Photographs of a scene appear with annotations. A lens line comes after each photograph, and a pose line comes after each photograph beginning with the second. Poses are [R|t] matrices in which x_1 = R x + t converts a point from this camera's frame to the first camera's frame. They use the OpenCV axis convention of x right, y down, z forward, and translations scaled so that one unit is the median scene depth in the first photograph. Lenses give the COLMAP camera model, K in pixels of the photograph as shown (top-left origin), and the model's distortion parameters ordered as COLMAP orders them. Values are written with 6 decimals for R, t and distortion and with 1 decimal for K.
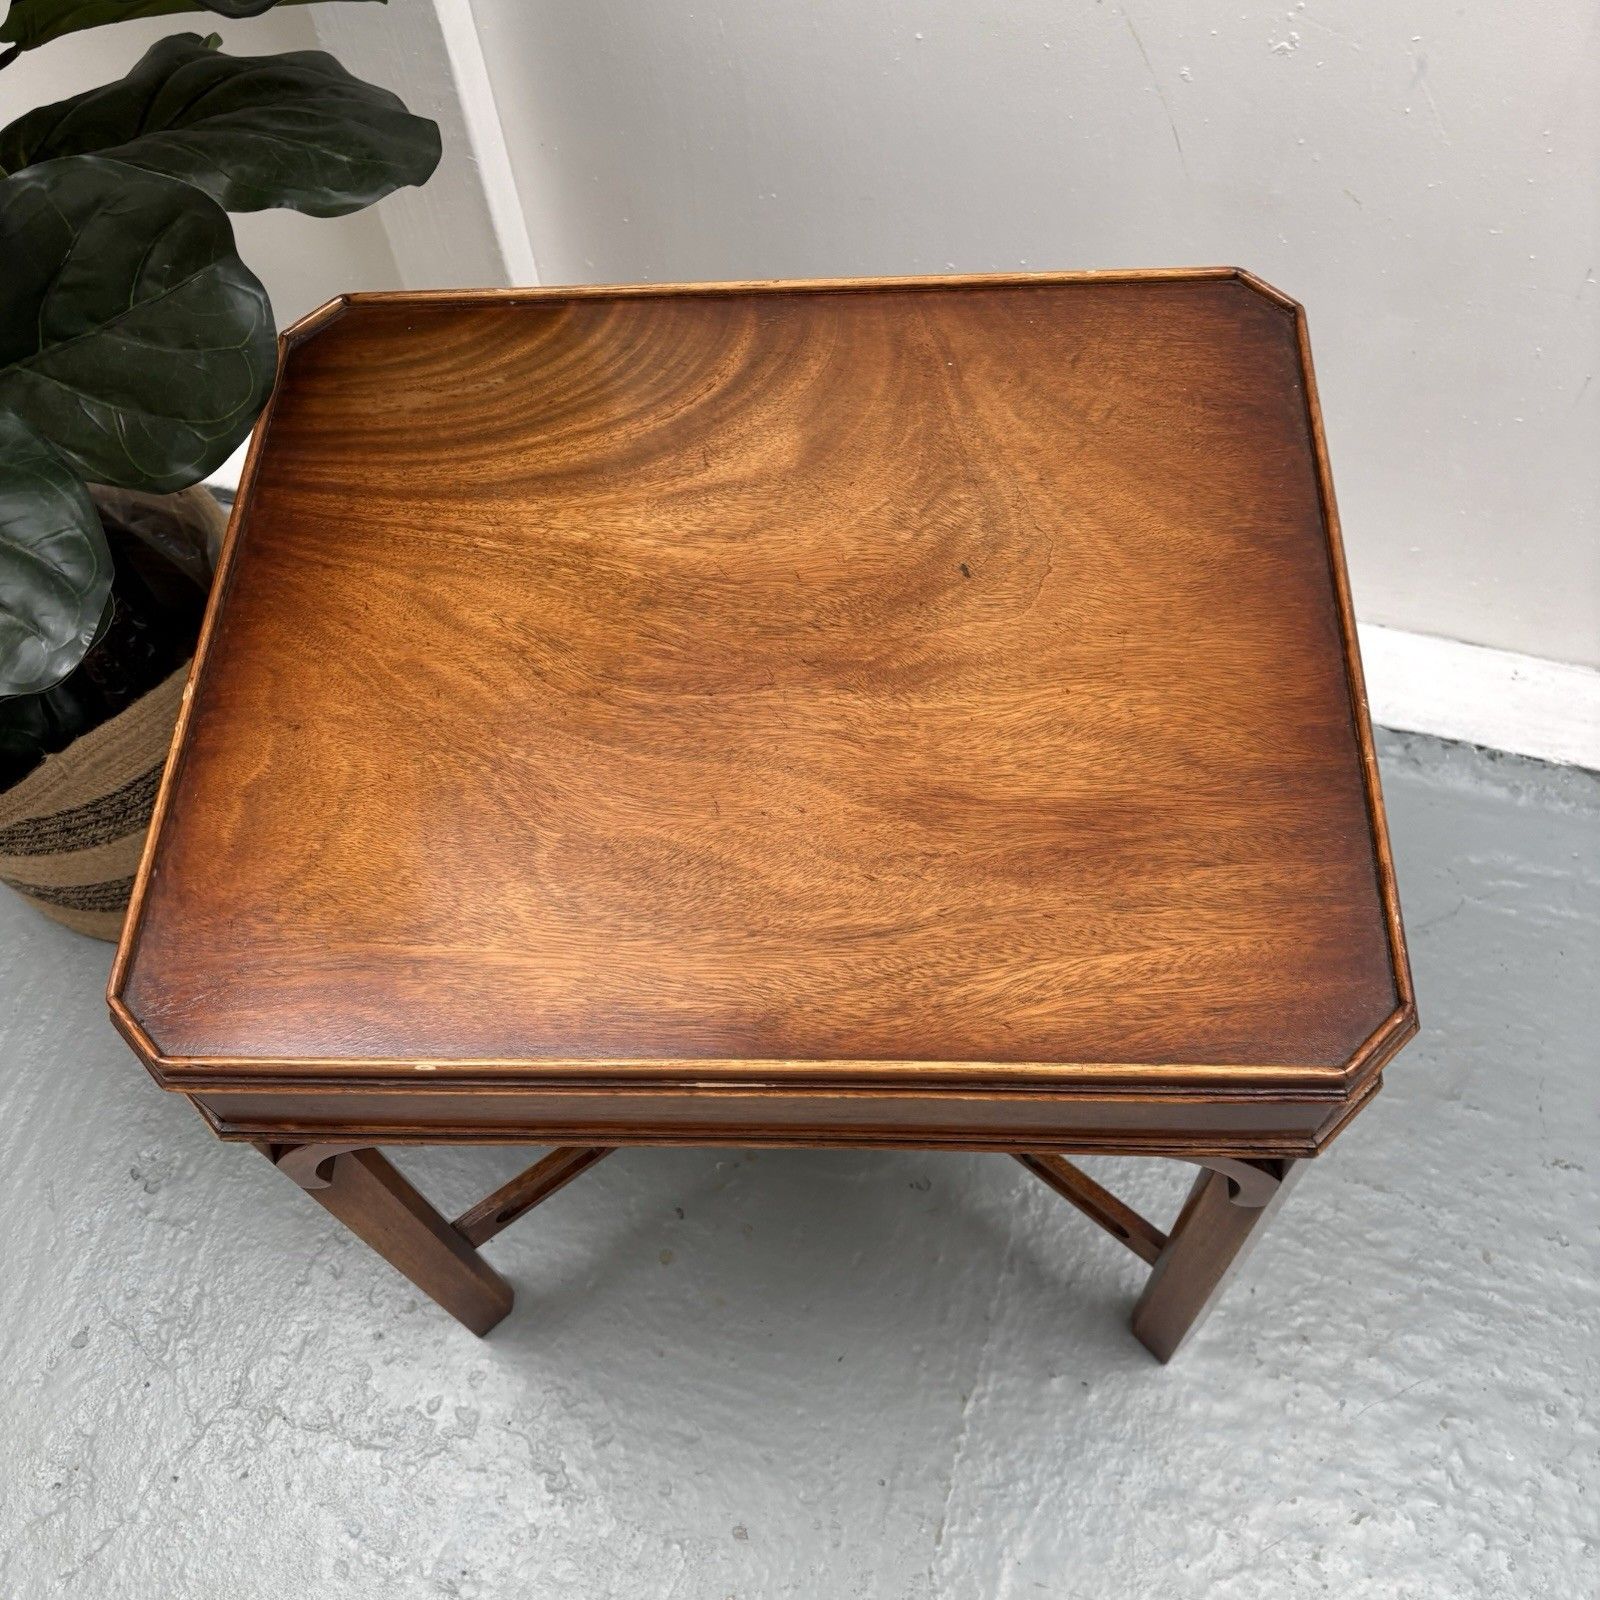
lens RADIAL K [[1636.3, 0, 797.0], [0, 1636.3, 812.4], [0, 0, 1]] dist [0.131033, -0.219967]
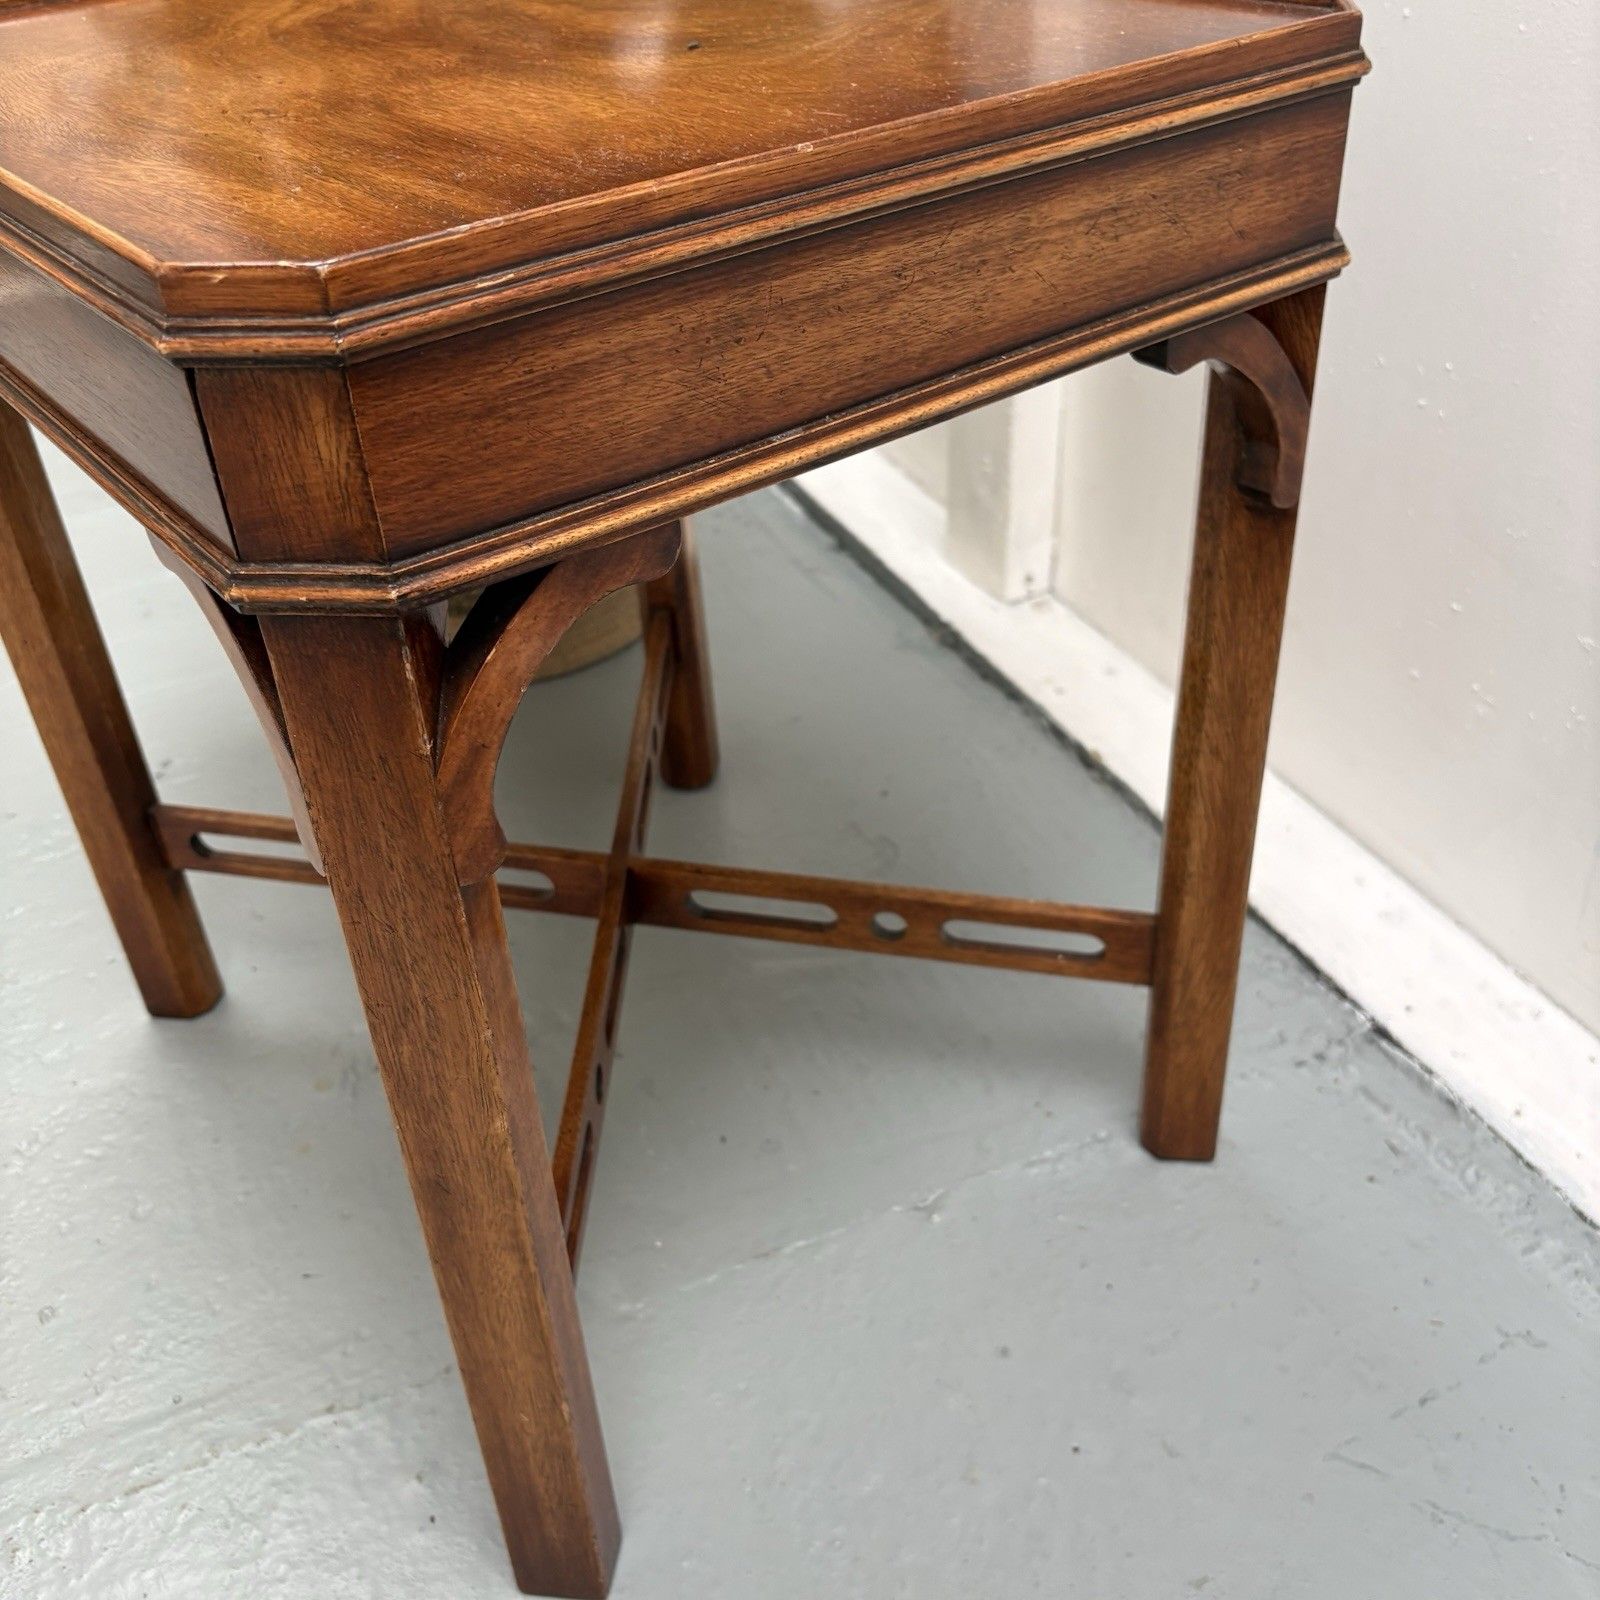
lens RADIAL K [[1652.8, 0, 800.0], [0, 1652.8, 800.0], [0, 0, 1]] dist [0.021790, 0.021909]
pose [[0.639493, 0.463561, -0.613319, 0.793818], [-0.665335, 0.733415, -0.139397, 0.193263], [0.385198, 0.497206, 0.777437, 0.596946]]
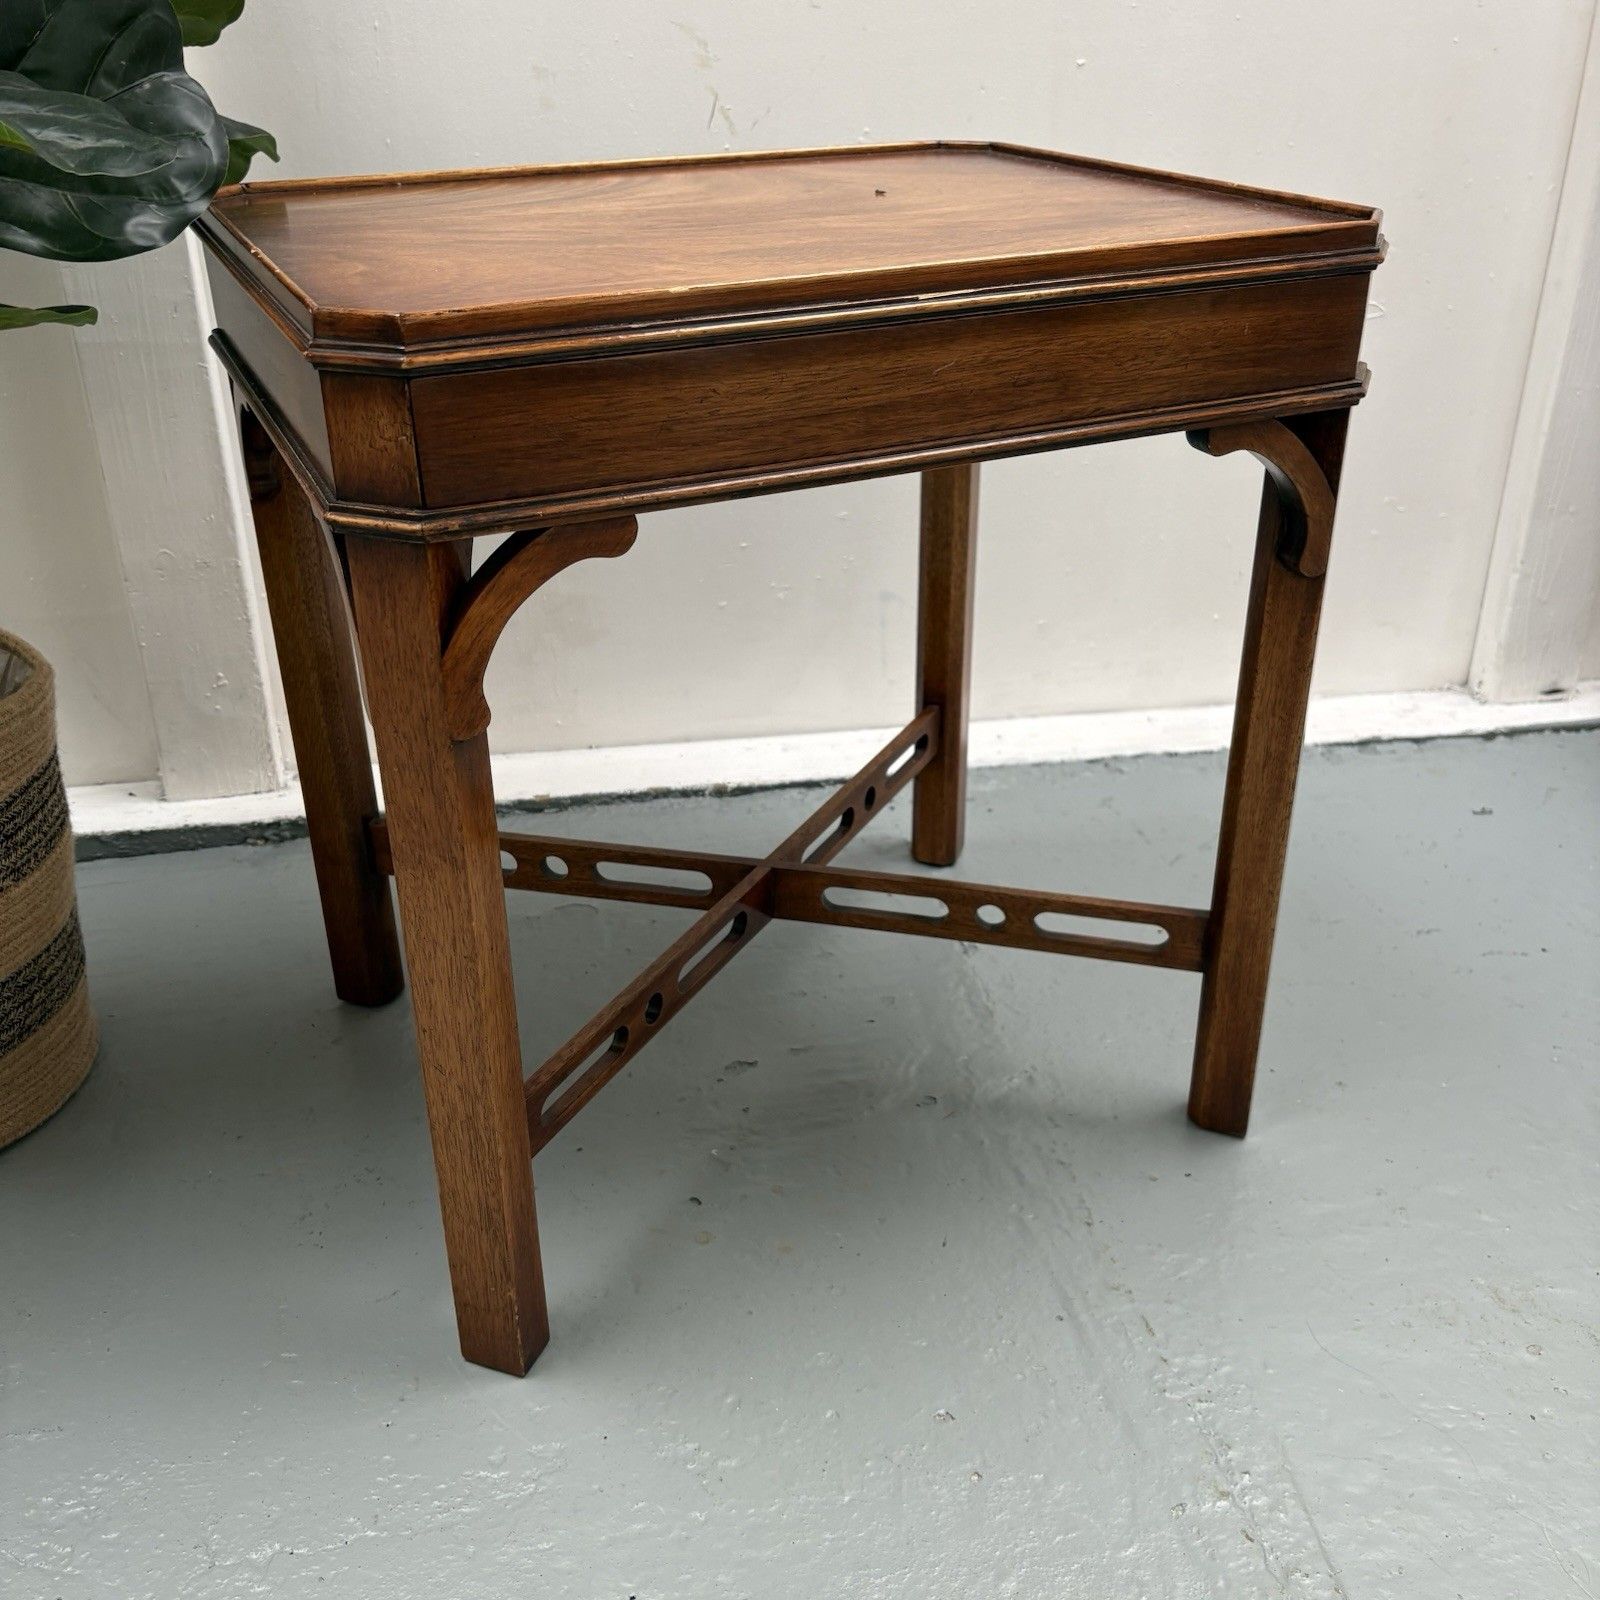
lens RADIAL K [[1634.2, 0, 809.1], [0, 1634.2, 787.3], [0, 0, 1]] dist [0.098024, -0.126869]
pose [[0.889172, -0.151269, 0.431847, -0.554651], [0.370391, 0.792096, -0.485175, 0.797791], [-0.268672, 0.591356, 0.760338, 0.345612]]
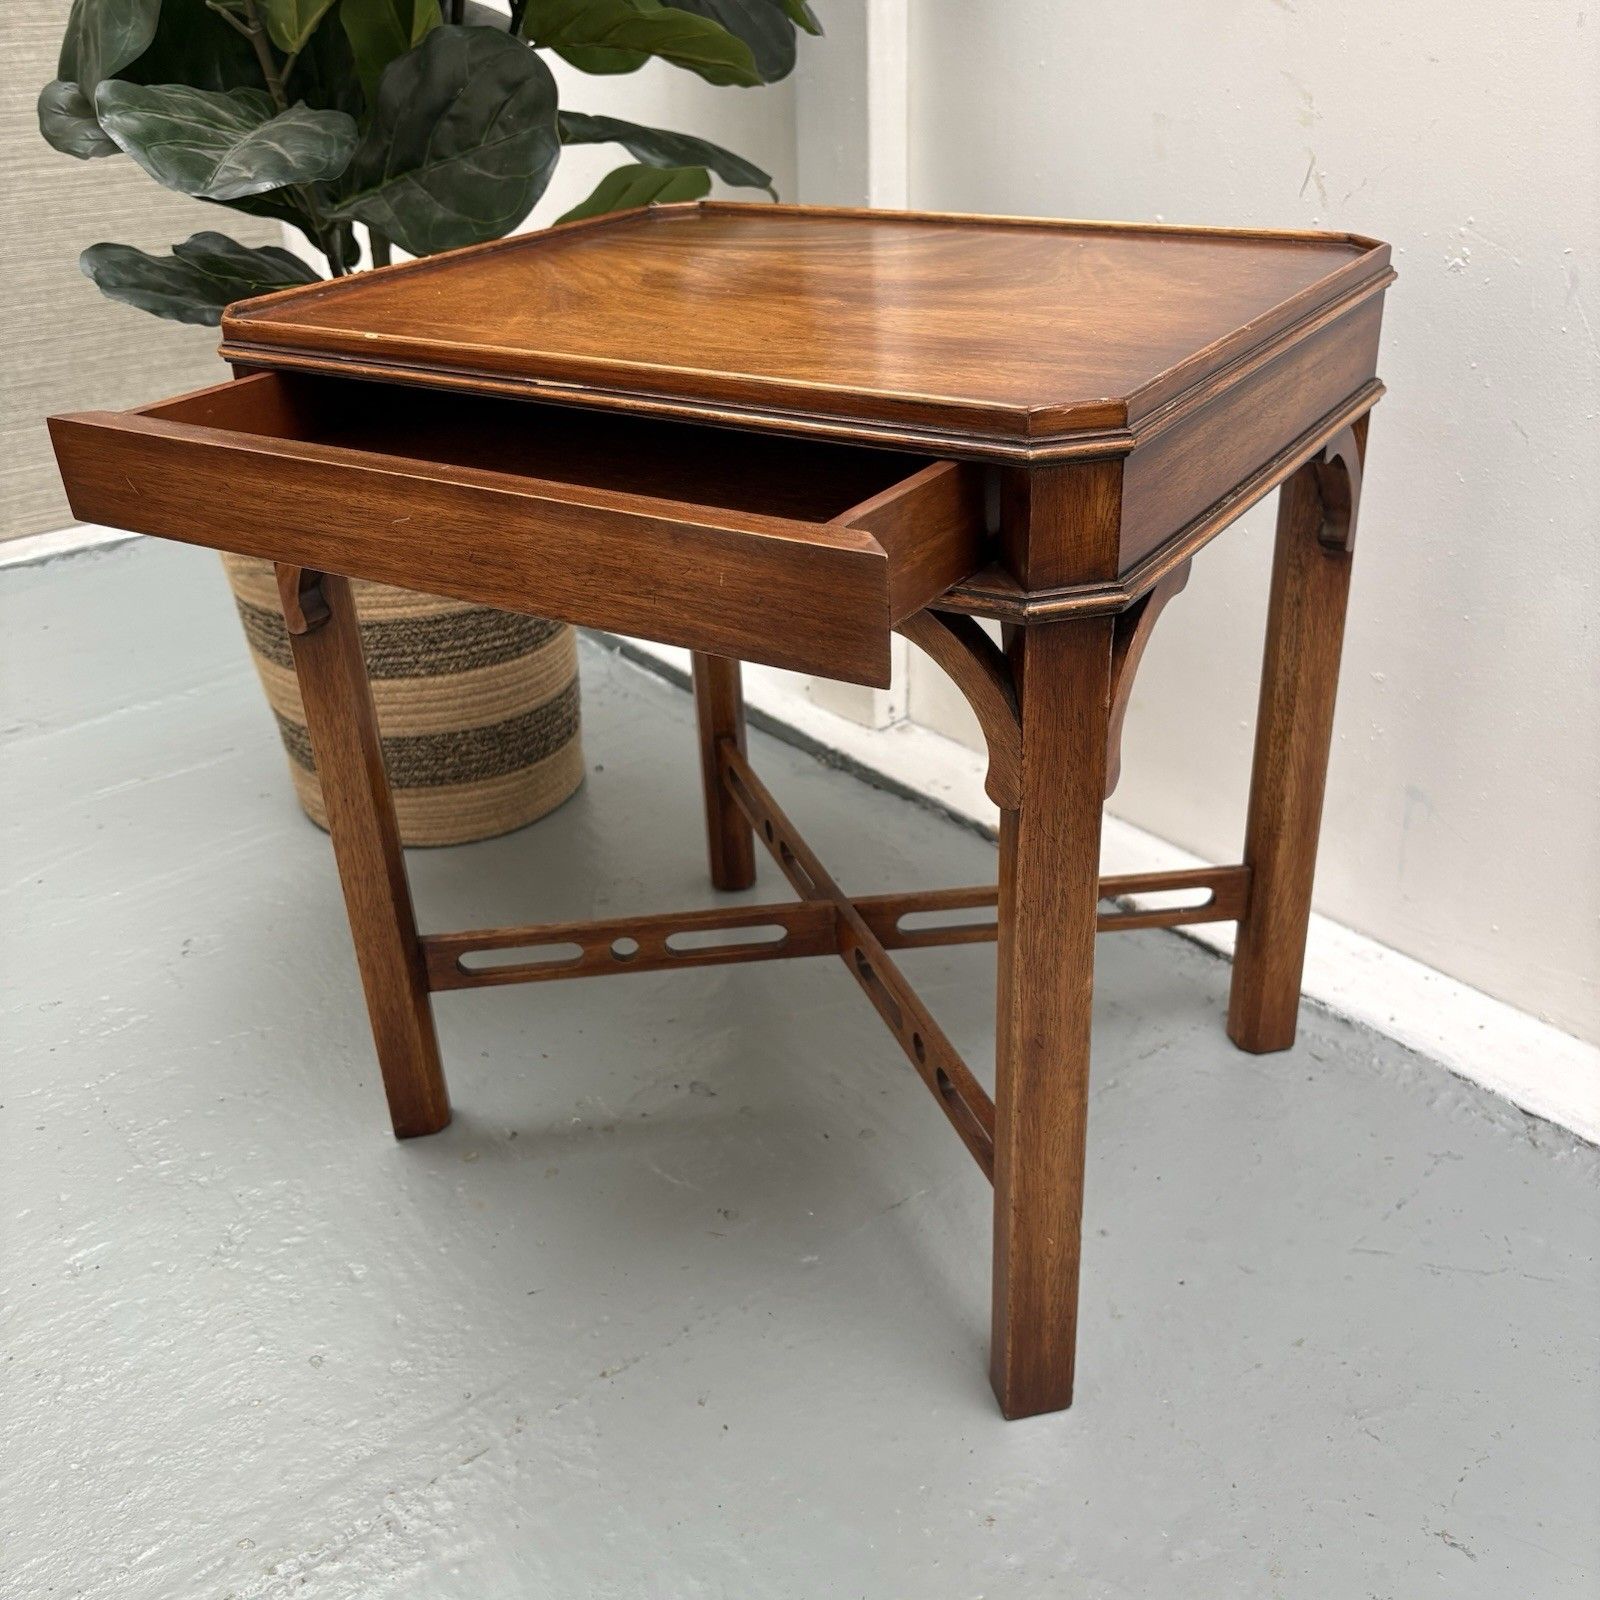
lens RADIAL K [[1644.2, 0, 821.0], [0, 1644.2, 807.1], [0, 0, 1]] dist [0.135715, -0.273677]
pose [[0.865961, 0.265895, -0.423571, 0.605538], [-0.446863, 0.791677, -0.416607, 0.705134], [0.224557, 0.550043, 0.804380, 0.231638]]
